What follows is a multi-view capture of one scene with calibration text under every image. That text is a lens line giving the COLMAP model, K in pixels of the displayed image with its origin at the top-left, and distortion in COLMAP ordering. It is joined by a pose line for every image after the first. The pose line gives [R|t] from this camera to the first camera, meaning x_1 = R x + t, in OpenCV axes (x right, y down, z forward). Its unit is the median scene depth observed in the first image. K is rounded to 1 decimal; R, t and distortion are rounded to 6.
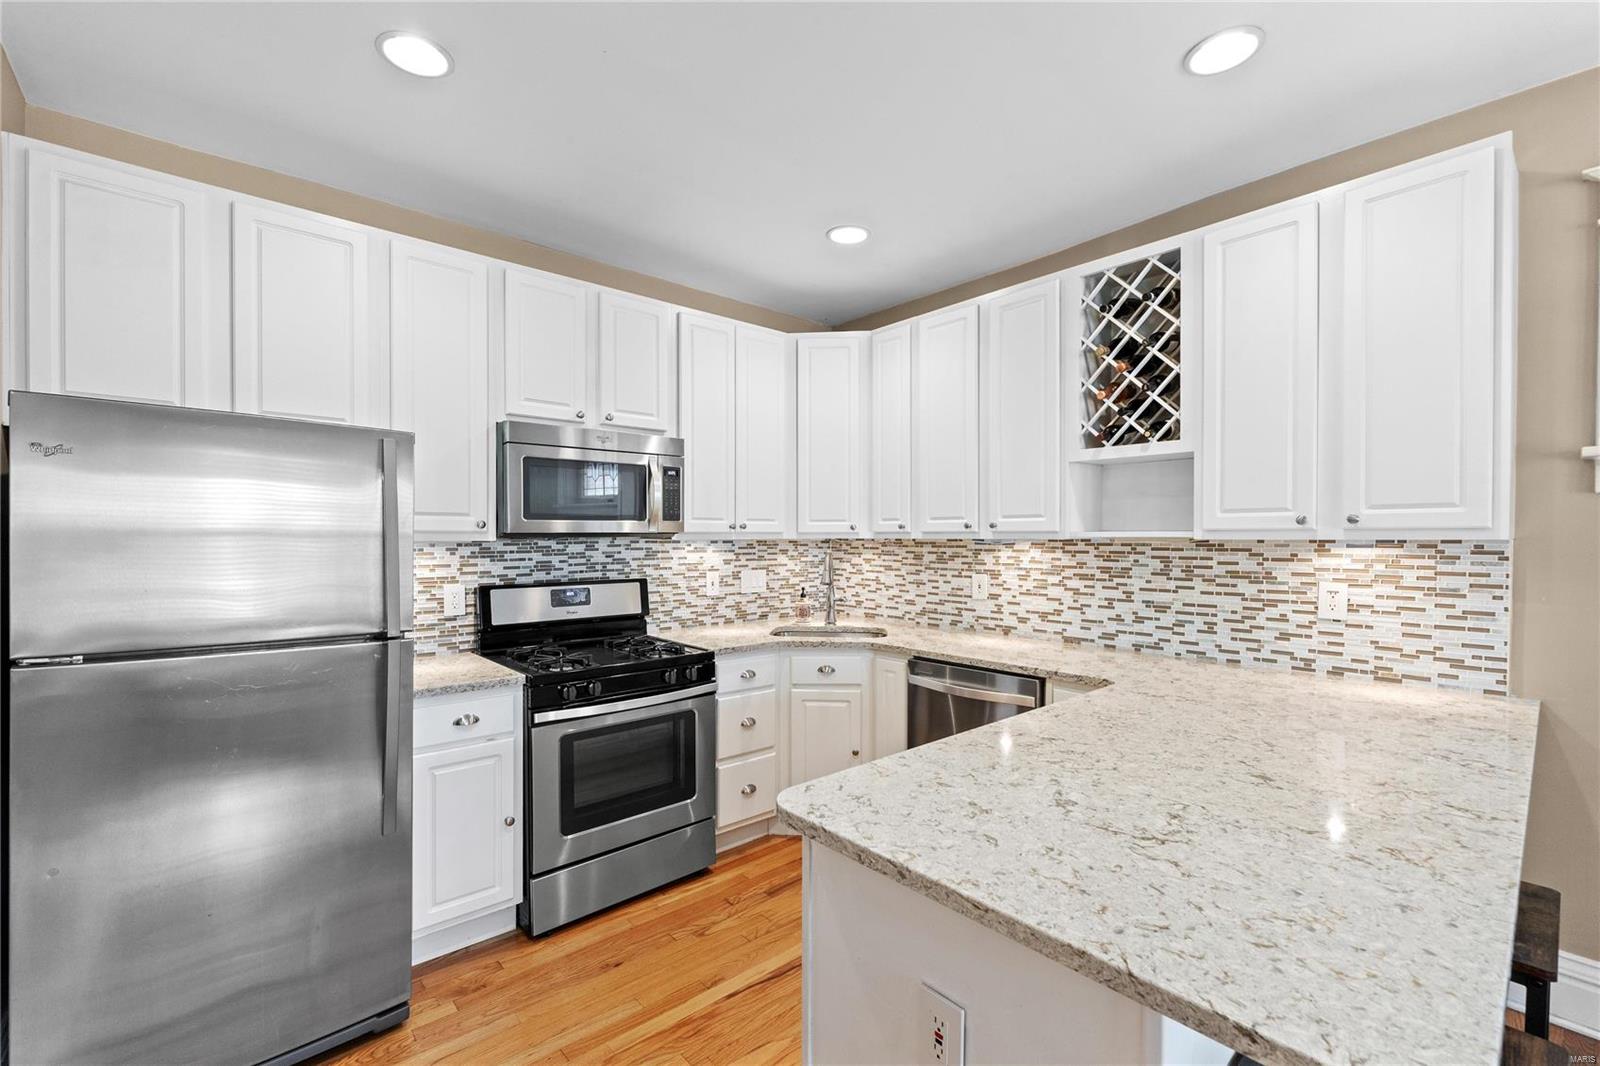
lens RADIAL K [[677.8, 0, 797.9], [0, 677.8, 547.4], [0, 0, 1]] dist [-0.007023, 0.000006]
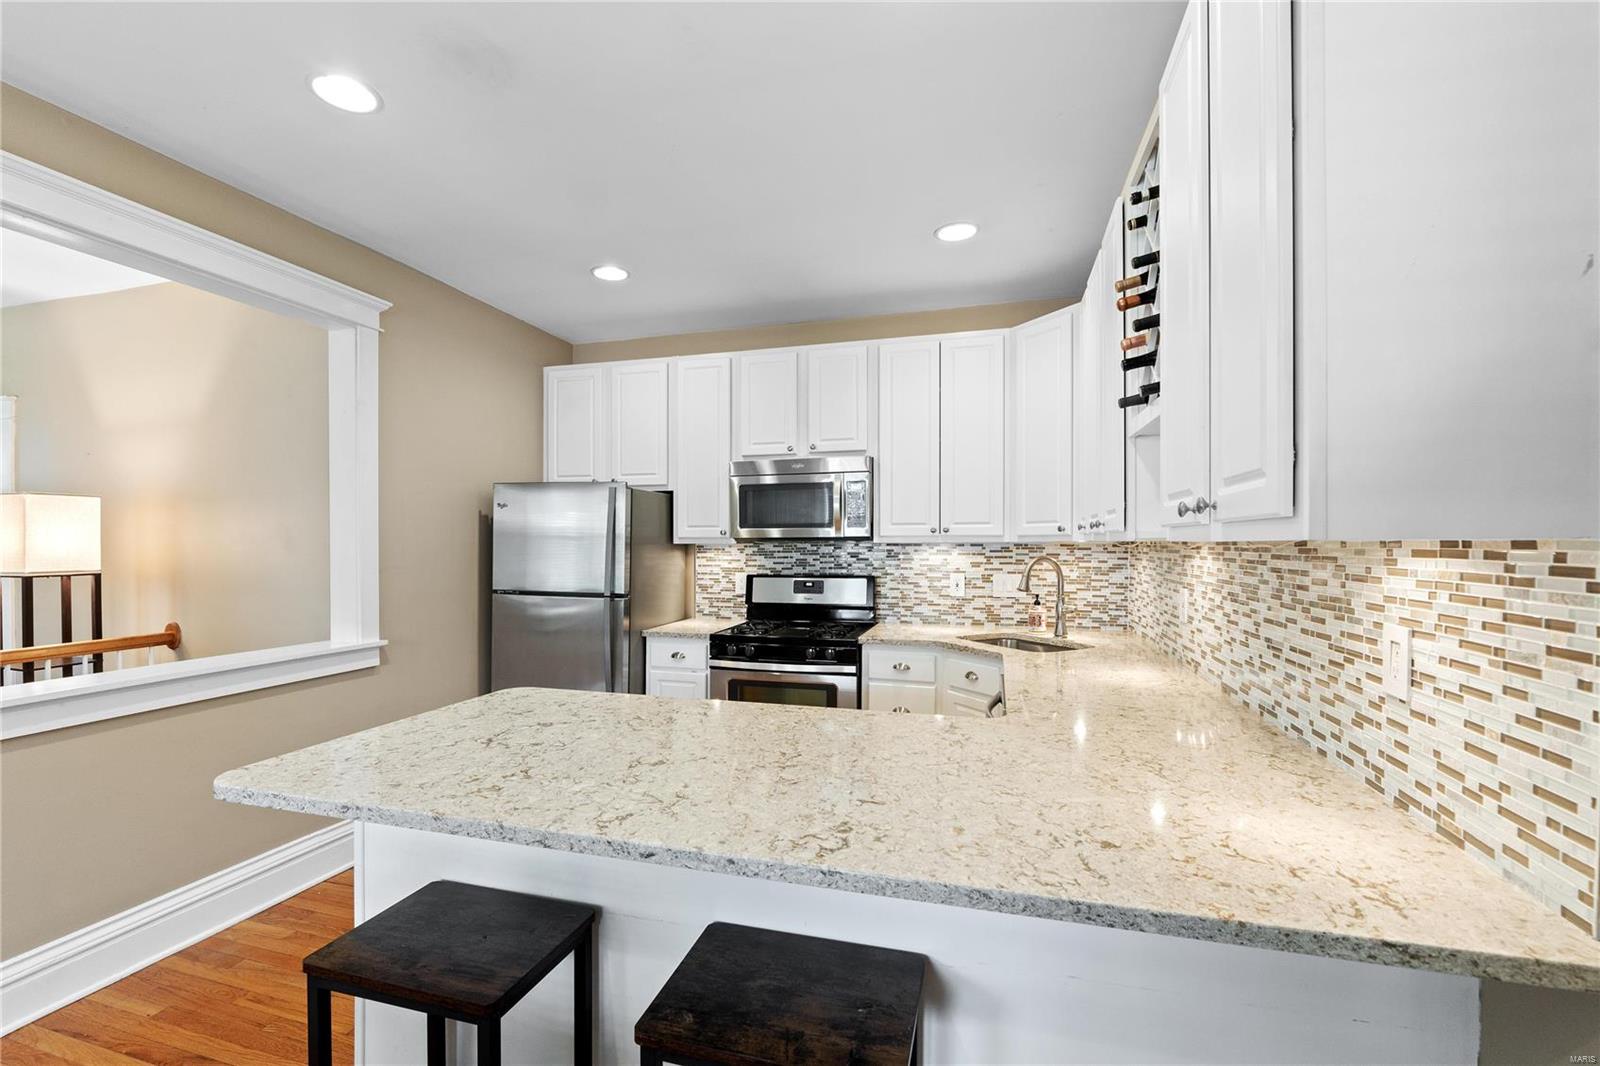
lens RADIAL K [[677.8, 0, 796.1], [0, 677.8, 555.6], [0, 0, 1]] dist [-0.007023, 0.000006]
pose [[0.546822, 0.015130, -0.837112, 0.804918], [-0.010604, 0.999882, 0.011145, -0.001203], [0.837182, 0.002783, 0.546918, 0.280399]]
